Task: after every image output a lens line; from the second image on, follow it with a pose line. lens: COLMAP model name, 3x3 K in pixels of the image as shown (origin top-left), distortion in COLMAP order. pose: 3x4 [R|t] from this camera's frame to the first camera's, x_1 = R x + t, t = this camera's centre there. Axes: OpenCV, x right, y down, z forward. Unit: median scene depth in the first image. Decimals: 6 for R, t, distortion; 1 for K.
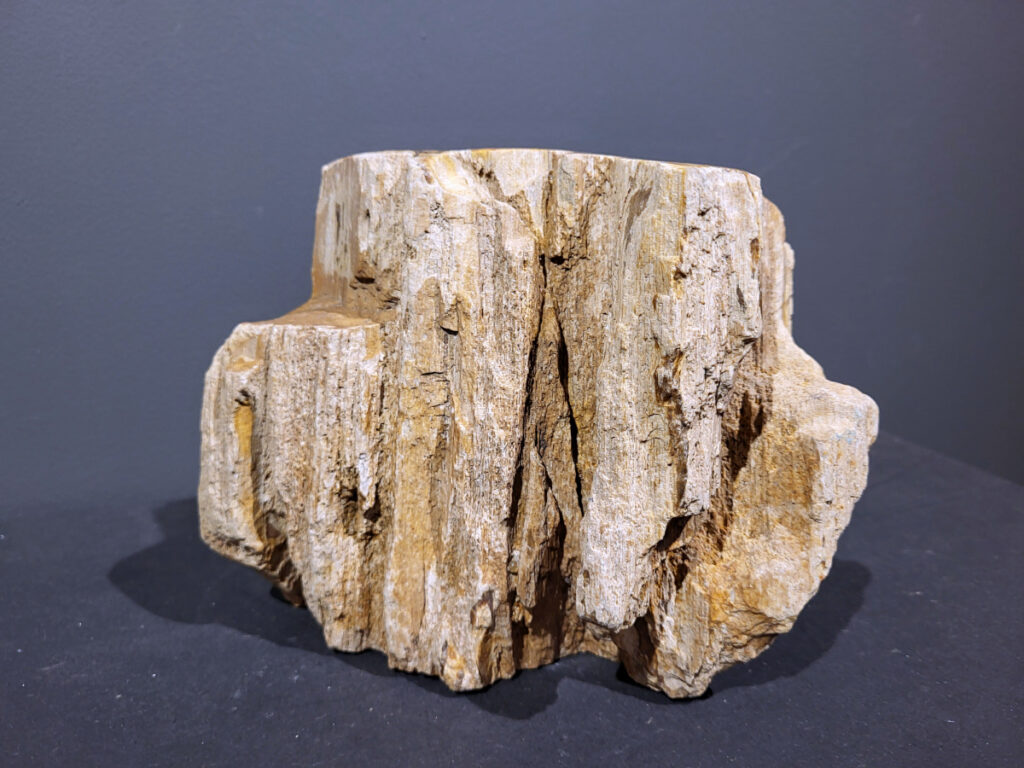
lens RADIAL K [[806.7, 0, 513.4], [0, 806.7, 383.8], [0, 0, 1]] dist [-0.004447, -0.012849]
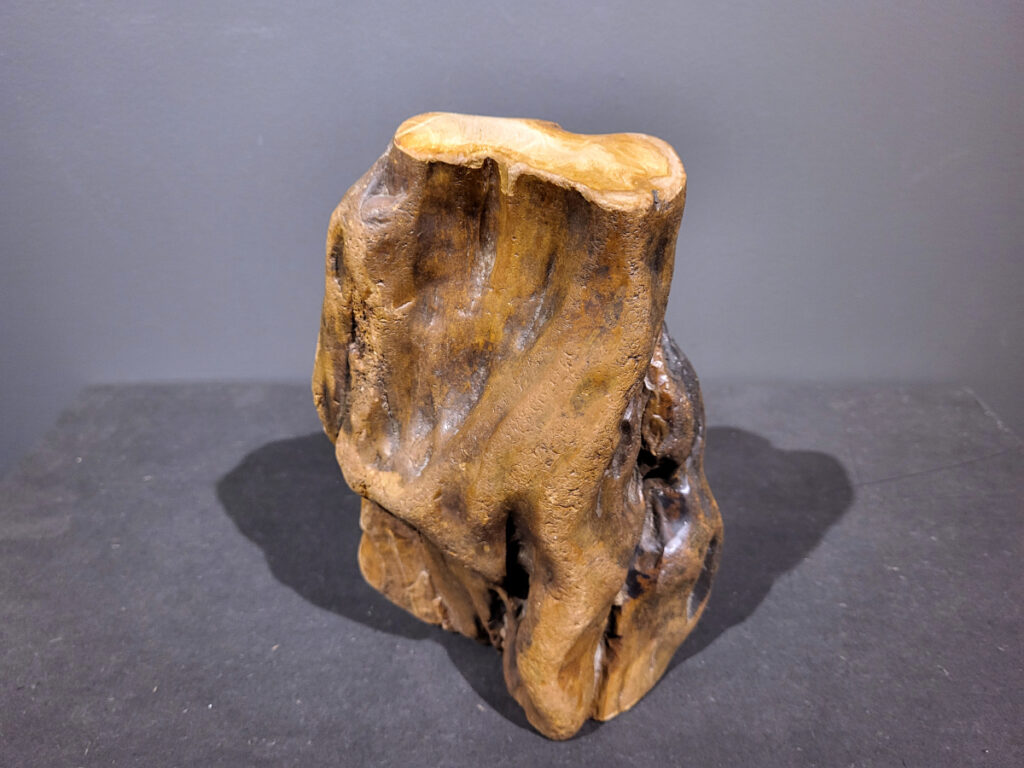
lens RADIAL K [[806.7, 0, 506.4], [0, 806.7, 384.0], [0, 0, 1]] dist [-0.004447, -0.012849]
pose [[0.936459, 0.179407, -0.301425, 0.298746], [-0.094441, 0.956531, 0.275916, -0.480200], [0.337824, -0.229918, 0.912695, -0.567644]]
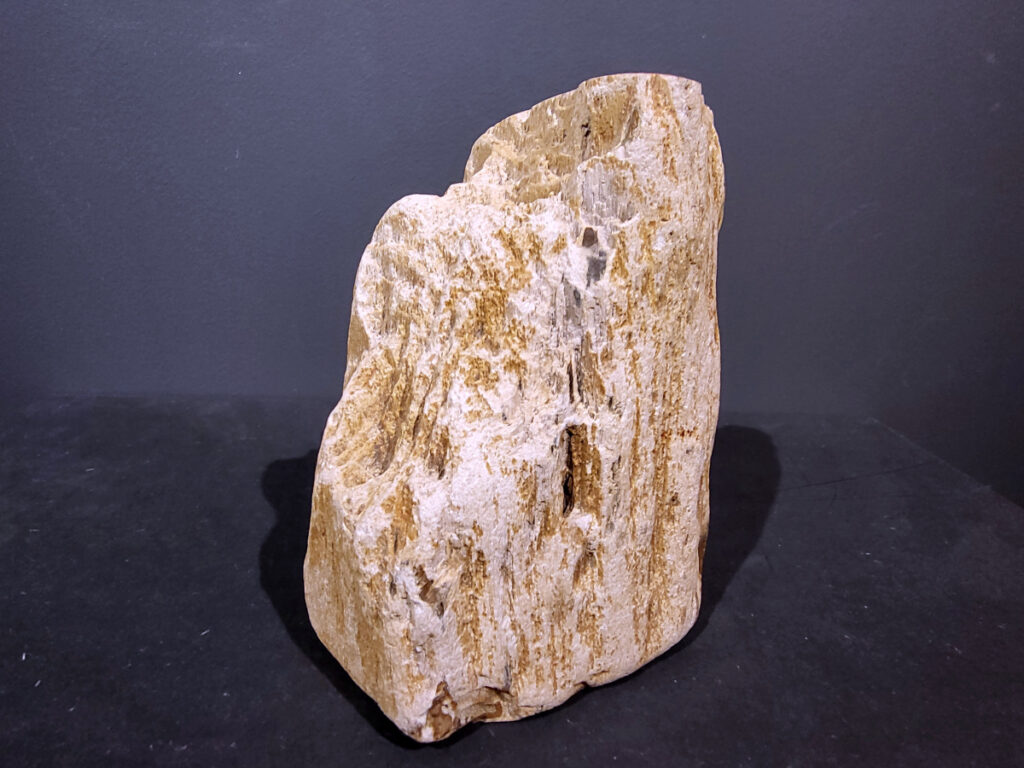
lens RADIAL K [[613.3, 0, 501.6], [0, 613.3, 389.8], [0, 0, 1]] dist [0.002555, -0.003567]
pose [[0.959469, 0.147705, -0.240005, 0.138084], [-0.127527, 0.987020, 0.097617, -0.055696], [0.251308, -0.063053, 0.965851, -0.218024]]
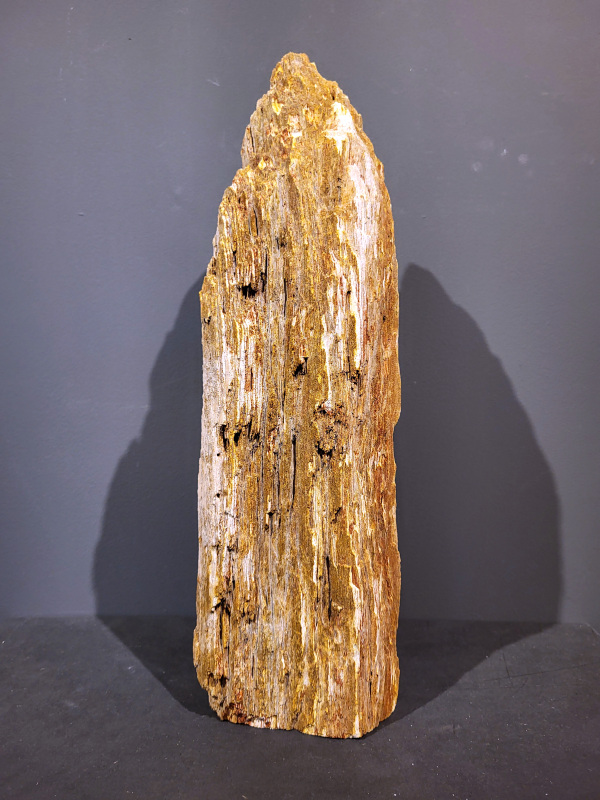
lens RADIAL K [[630.2, 0, 294.6], [0, 630.2, 400.9], [0, 0, 1]] dist [-0.004447, -0.012849]
pose [[0.927891, 0.028400, -0.371769, 0.682597], [-0.094144, 0.982633, -0.159907, -0.334030], [0.360771, 0.183376, 0.914450, -1.162171]]
